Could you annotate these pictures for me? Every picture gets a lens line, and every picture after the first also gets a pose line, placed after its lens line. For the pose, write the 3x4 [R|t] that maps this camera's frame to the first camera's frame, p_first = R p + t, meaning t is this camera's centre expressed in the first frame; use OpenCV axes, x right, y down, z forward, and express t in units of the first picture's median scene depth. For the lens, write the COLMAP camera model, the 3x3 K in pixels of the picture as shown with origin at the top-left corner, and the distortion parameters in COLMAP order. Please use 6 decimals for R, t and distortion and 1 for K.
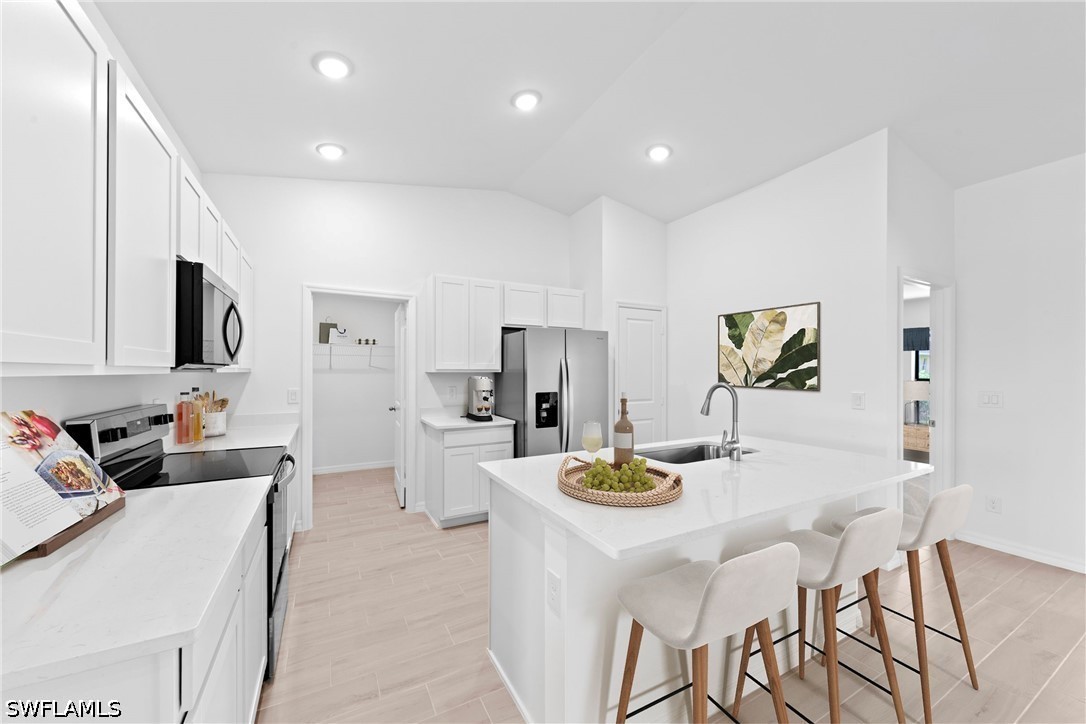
lens RADIAL K [[426.2, 0, 535.2], [0, 426.2, 363.2], [0, 0, 1]] dist [-0.062485, -0.000059]
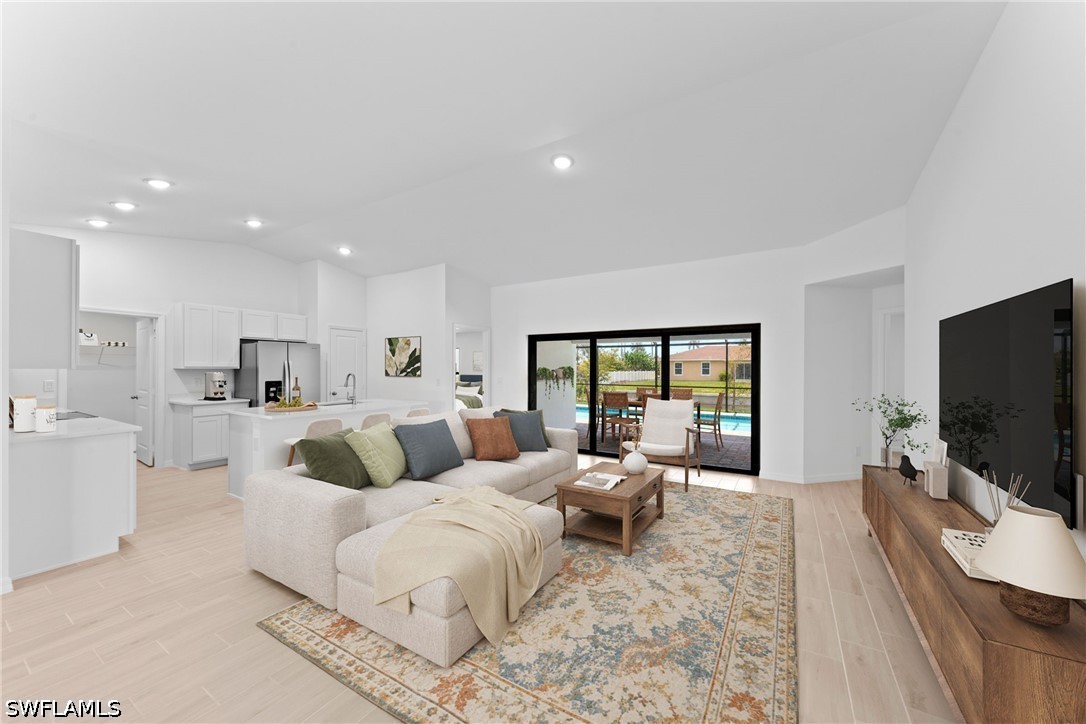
lens RADIAL K [[391.0, 0, 537.4], [0, 391.0, 366.7], [0, 0, 1]] dist [-0.008556, -0.000037]
pose [[0.847413, 0.003035, 0.530926, 0.092181], [-0.009165, 0.999918, 0.008913, -0.009401], [-0.530855, -0.012419, 0.847372, -0.807561]]
